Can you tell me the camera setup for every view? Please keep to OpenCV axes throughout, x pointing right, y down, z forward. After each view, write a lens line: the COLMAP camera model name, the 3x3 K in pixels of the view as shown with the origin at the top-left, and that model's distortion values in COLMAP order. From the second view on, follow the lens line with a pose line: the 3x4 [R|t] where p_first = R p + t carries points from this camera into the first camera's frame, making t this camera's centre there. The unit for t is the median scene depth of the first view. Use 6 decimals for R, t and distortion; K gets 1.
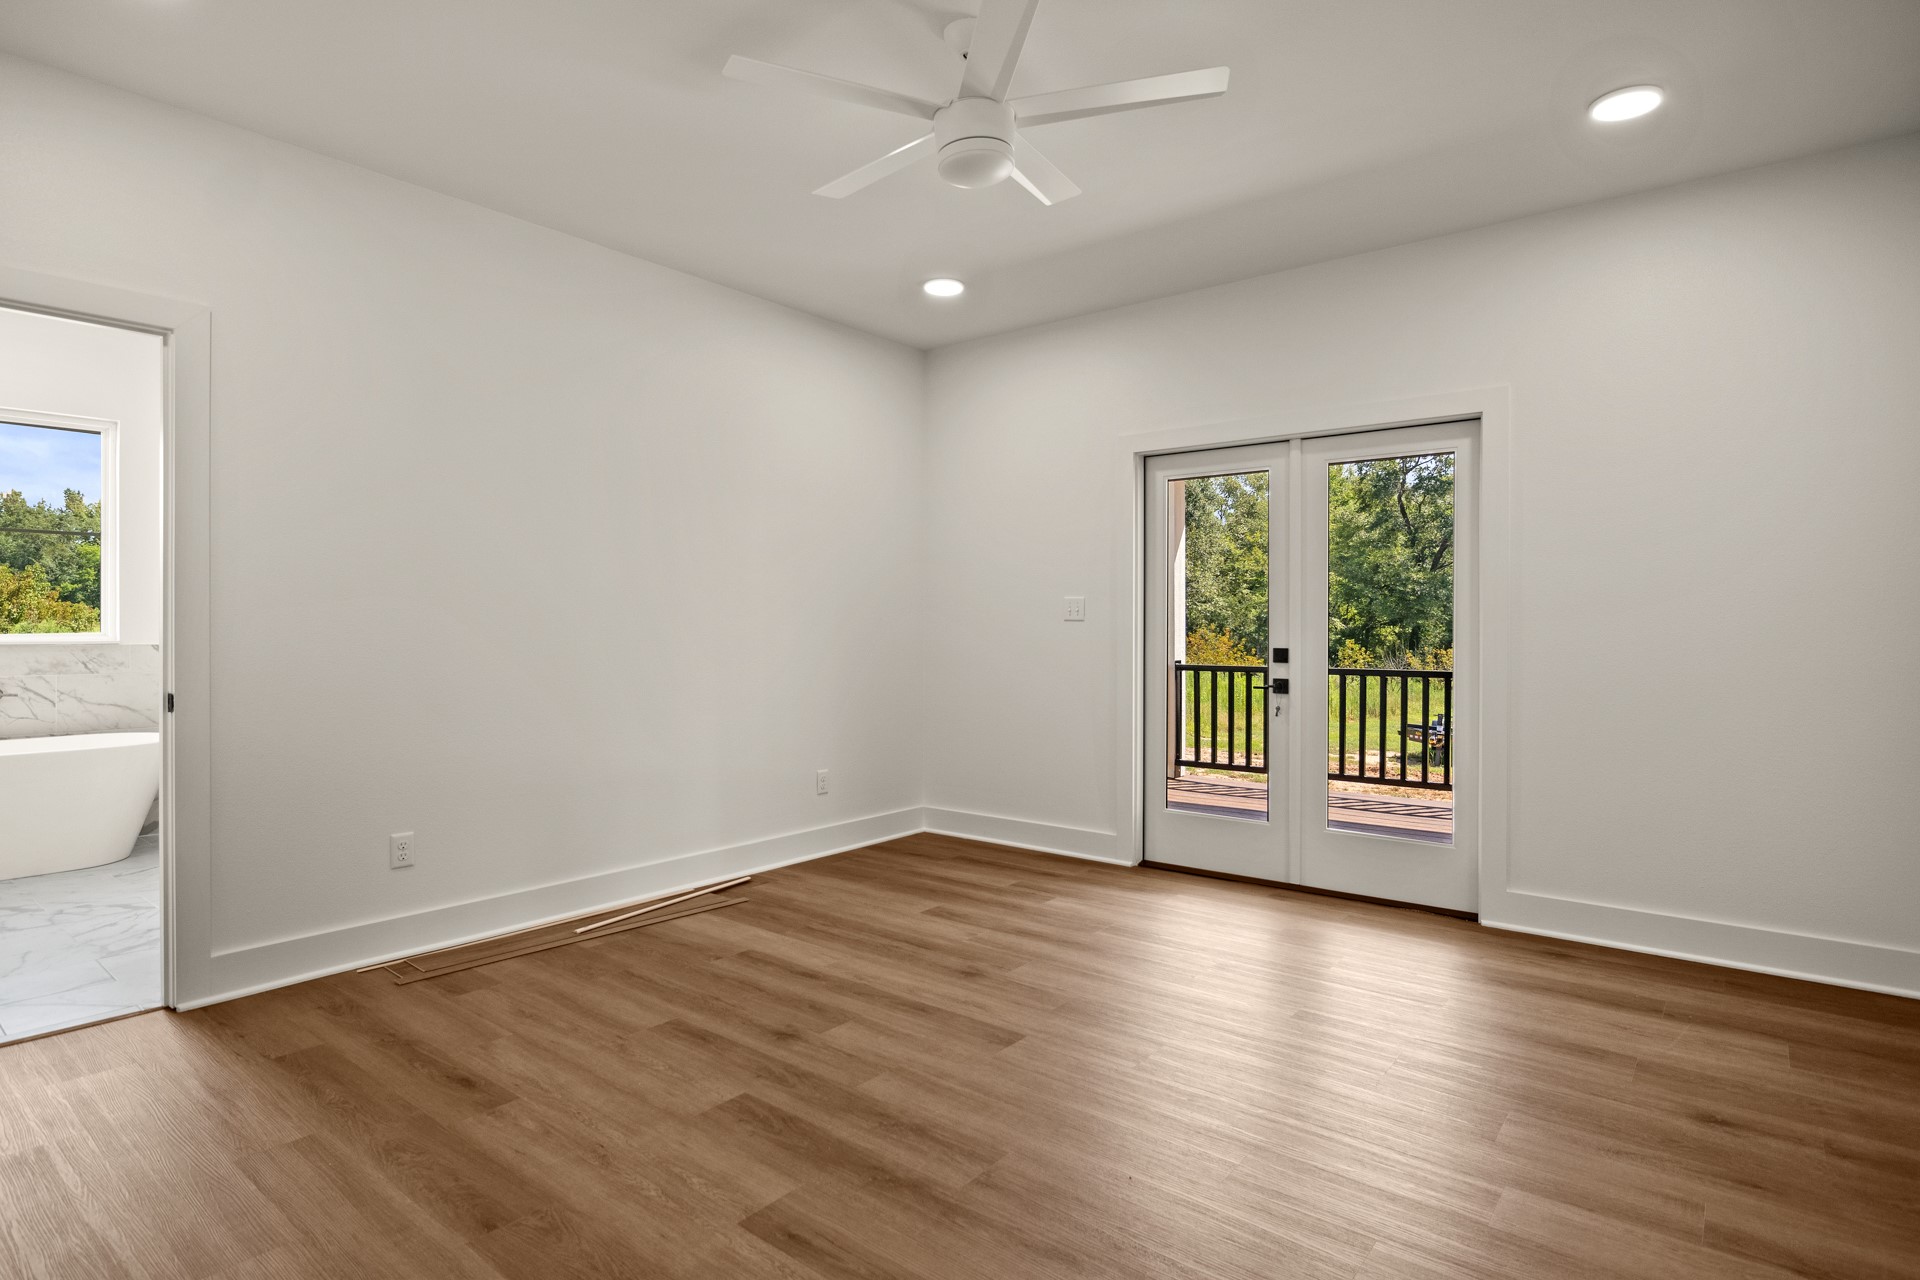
lens RADIAL K [[990.6, 0, 950.8], [0, 990.6, 631.6], [0, 0, 1]] dist [-0.007048, -0.002269]
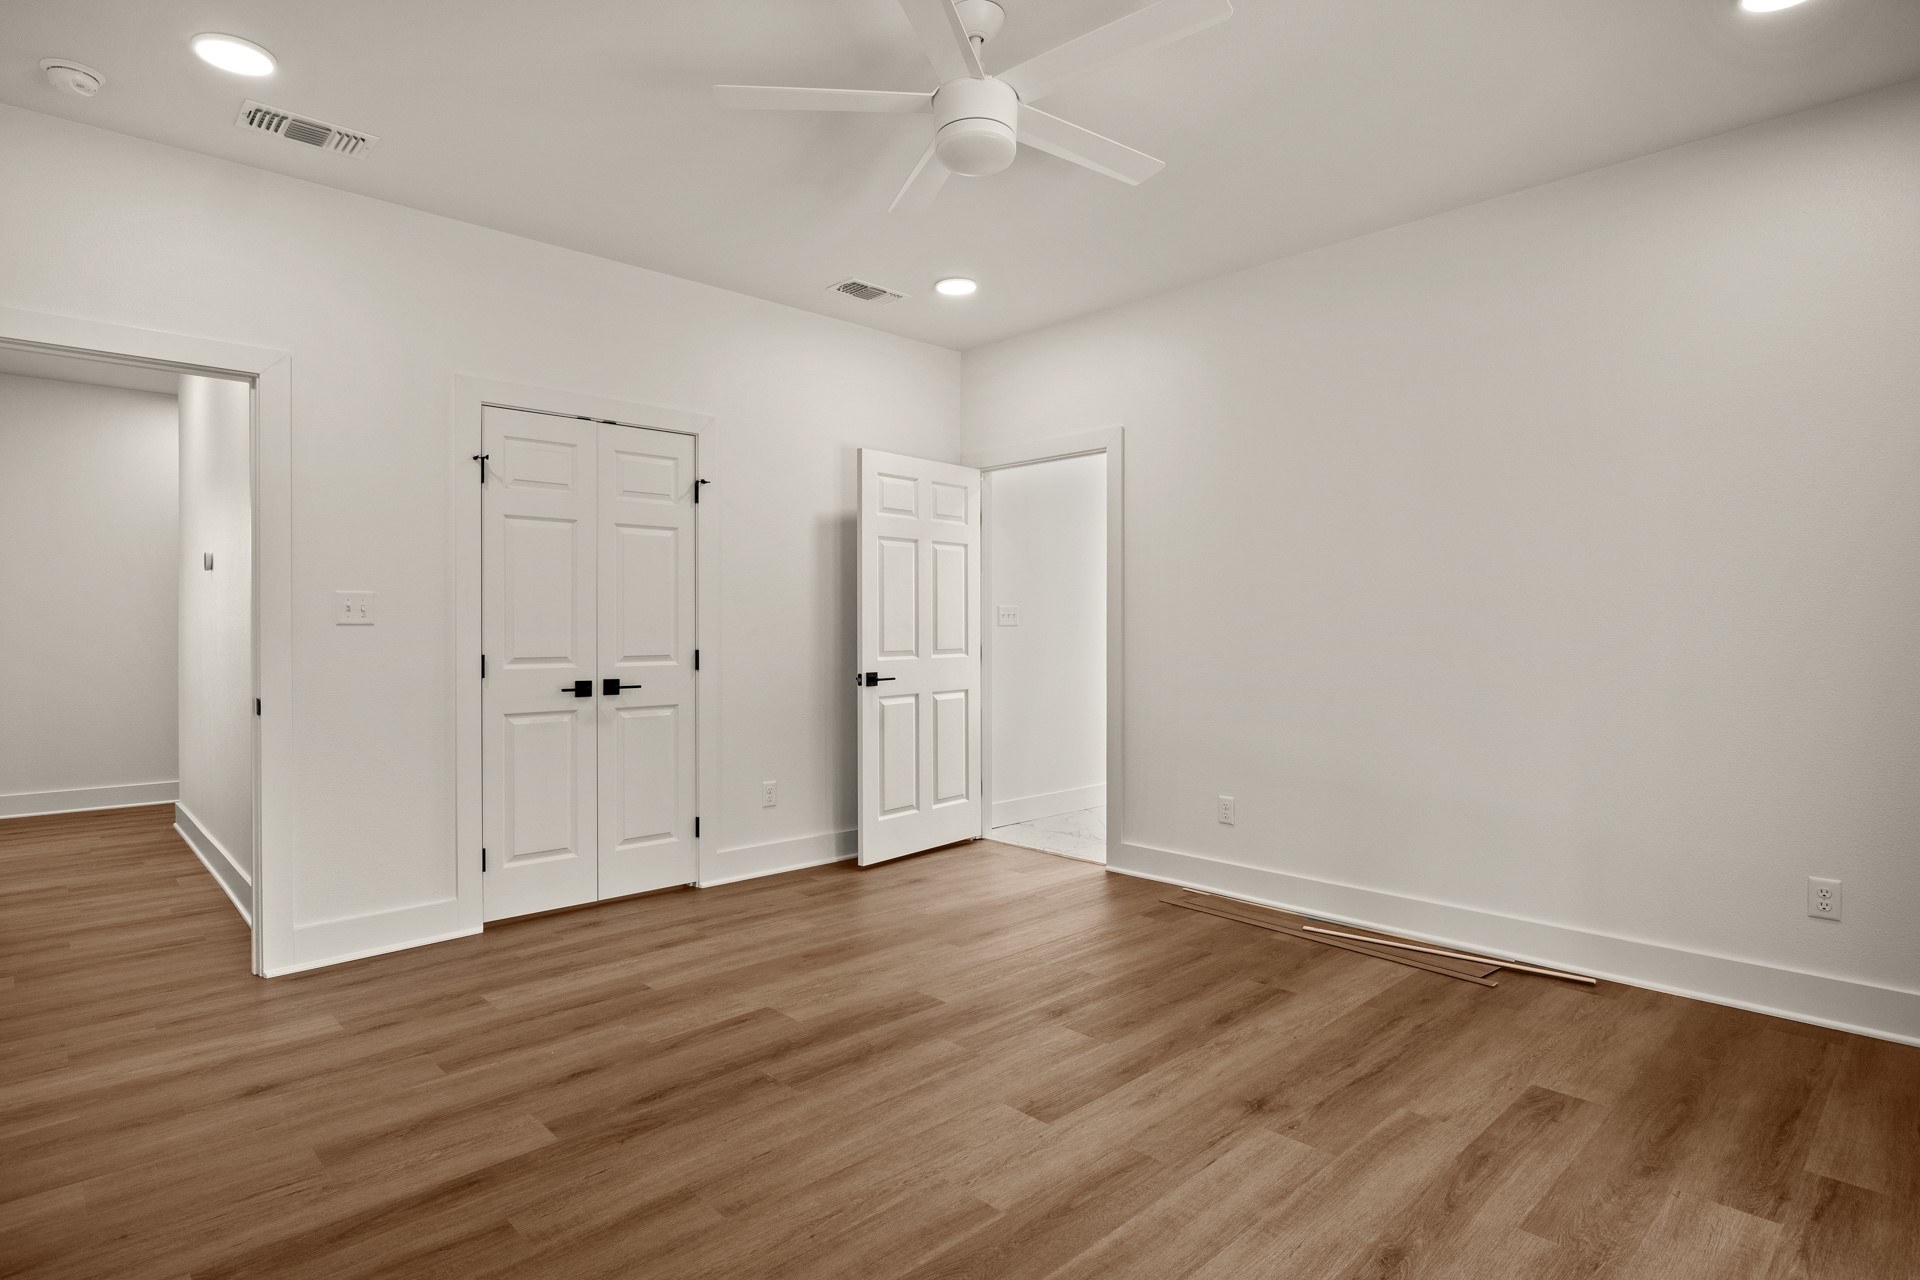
lens RADIAL K [[990.6, 0, 954.9], [0, 990.6, 634.8], [0, 0, 1]] dist [-0.007048, -0.002269]
pose [[-0.132756, -0.001845, -0.991147, 0.704012], [-0.004228, 0.999990, -0.001295, 0.006553], [0.991140, 0.004019, -0.132763, 0.814247]]
